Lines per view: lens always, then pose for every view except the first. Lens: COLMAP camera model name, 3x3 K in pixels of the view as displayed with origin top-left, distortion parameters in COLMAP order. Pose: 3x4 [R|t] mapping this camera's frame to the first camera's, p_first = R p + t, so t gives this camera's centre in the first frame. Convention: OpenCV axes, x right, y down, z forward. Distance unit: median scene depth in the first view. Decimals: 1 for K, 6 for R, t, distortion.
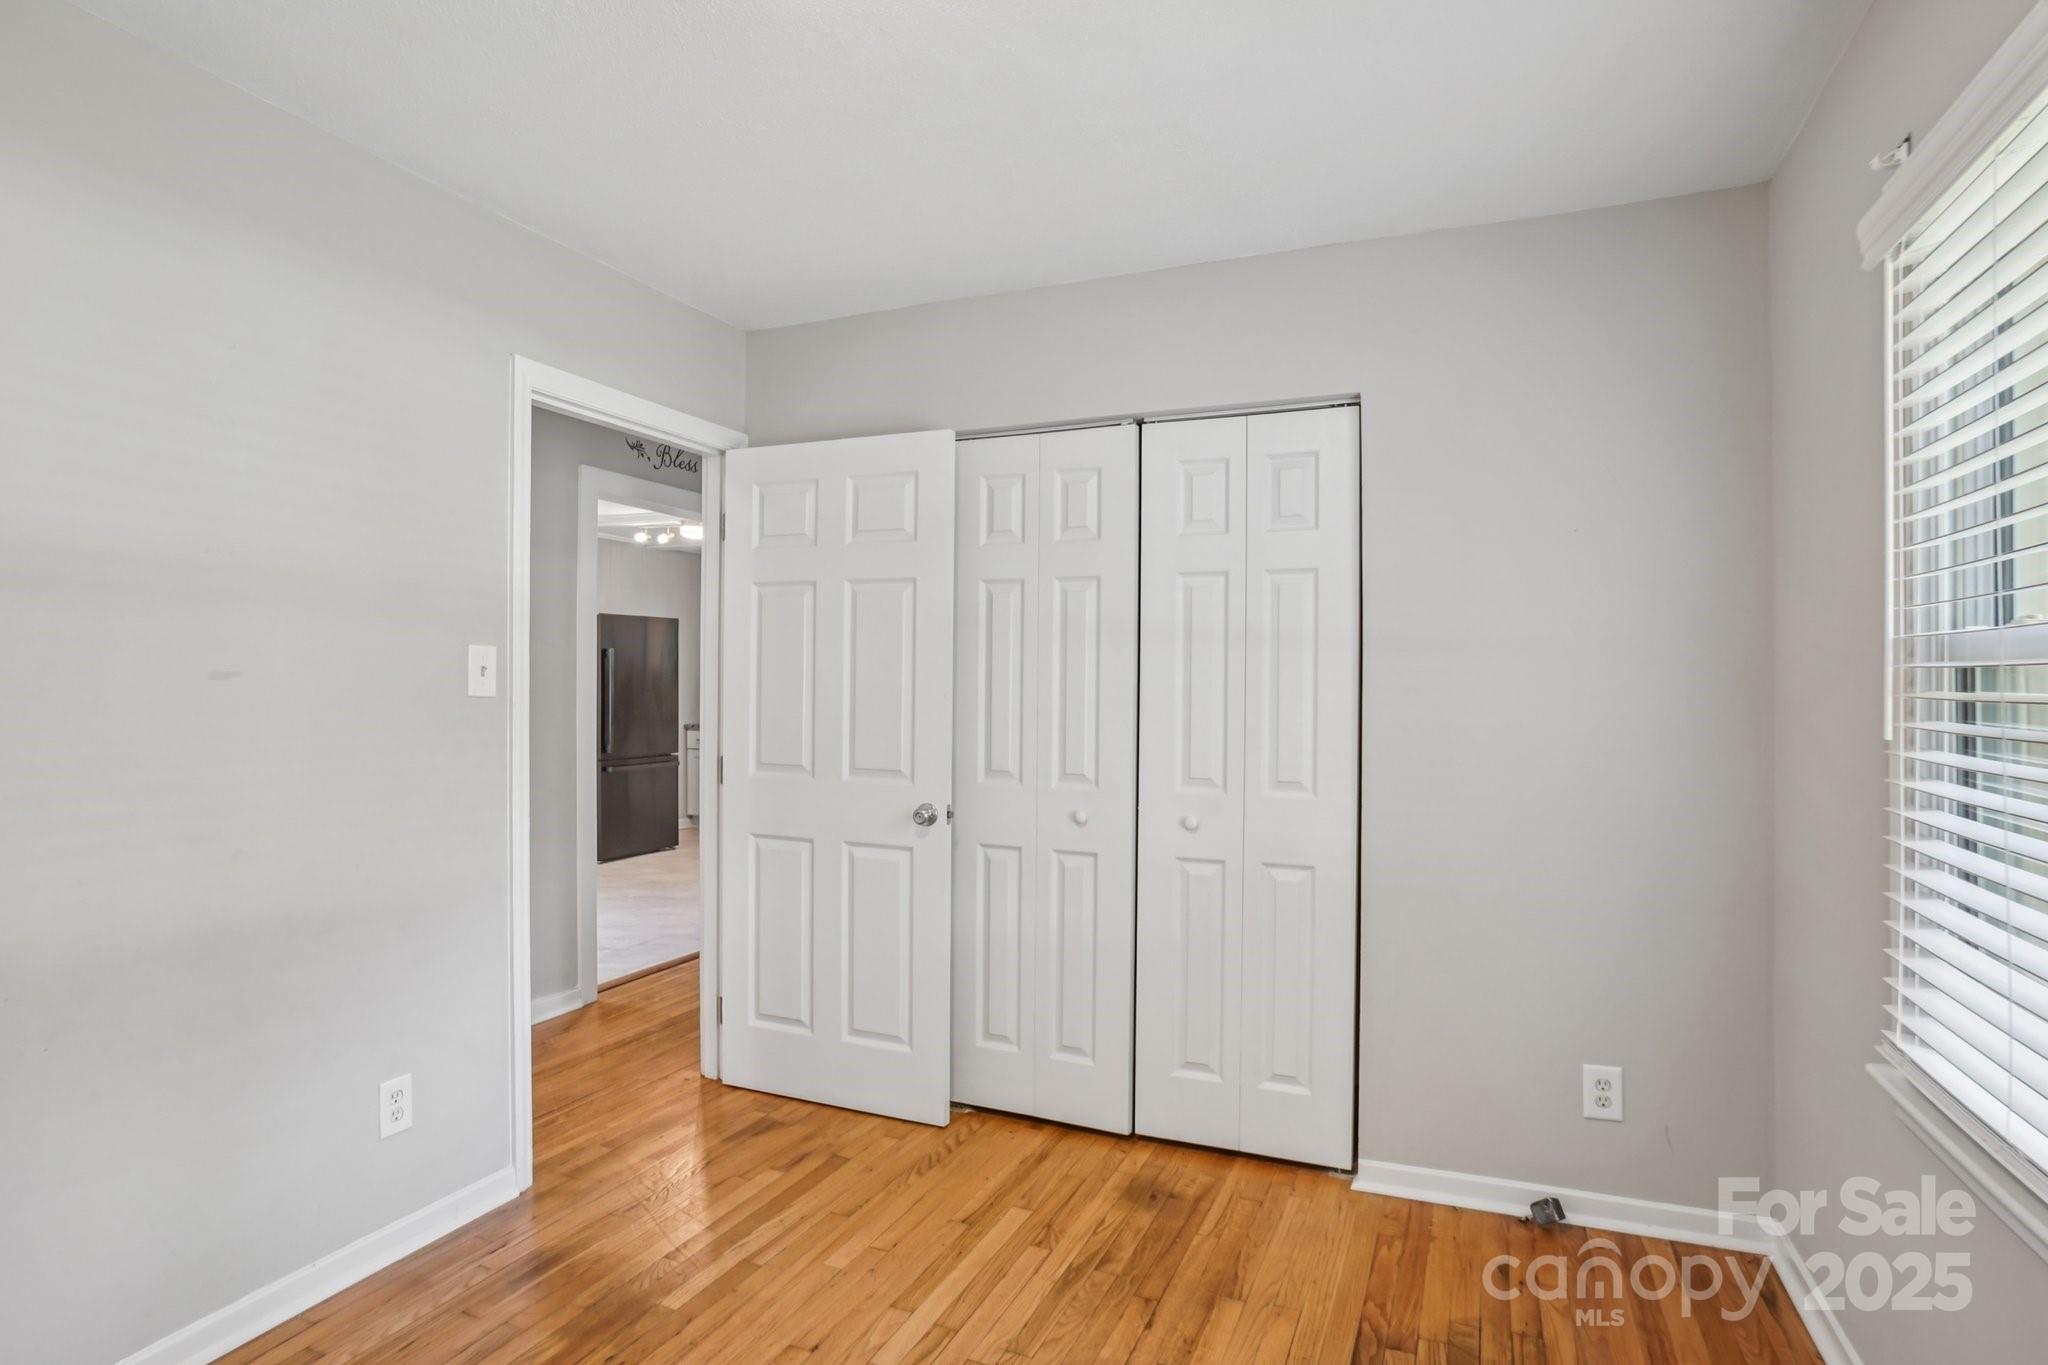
lens RADIAL K [[1094.2, 0, 1010.9], [0, 1094.2, 682.4], [0, 0, 1]] dist [-0.067099, 0.041225]
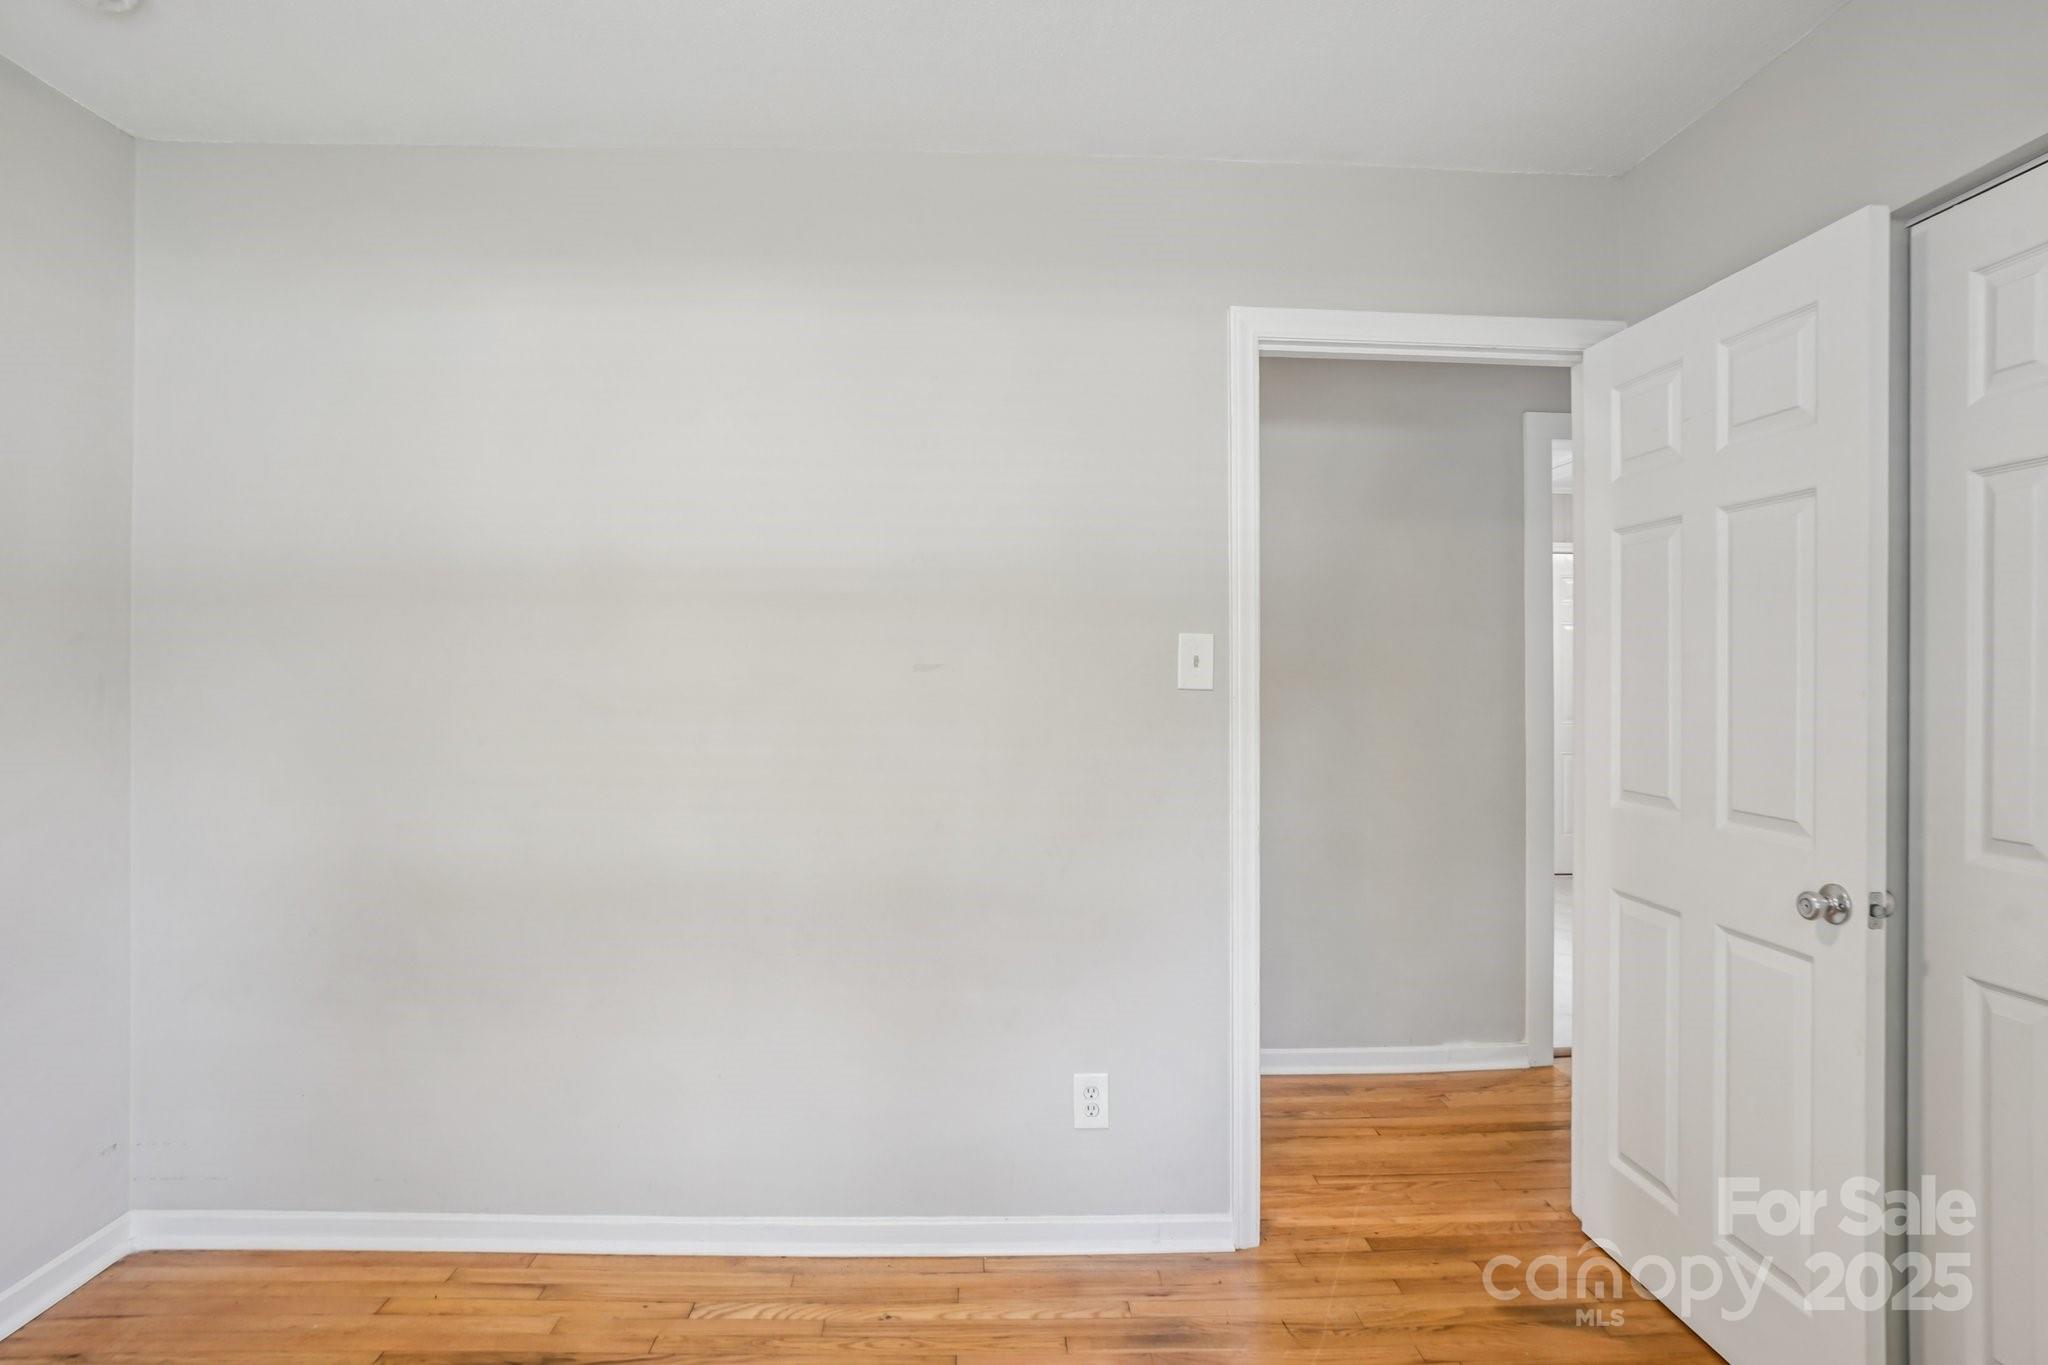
lens RADIAL K [[1094.2, 0, 1023.3], [0, 1094.2, 667.9], [0, 0, 1]] dist [-0.067099, 0.041225]
pose [[0.432782, -0.010071, -0.901443, 0.273499], [0.001427, 0.999944, -0.010486, 0.004621], [0.901498, 0.003252, 0.432772, 0.452662]]
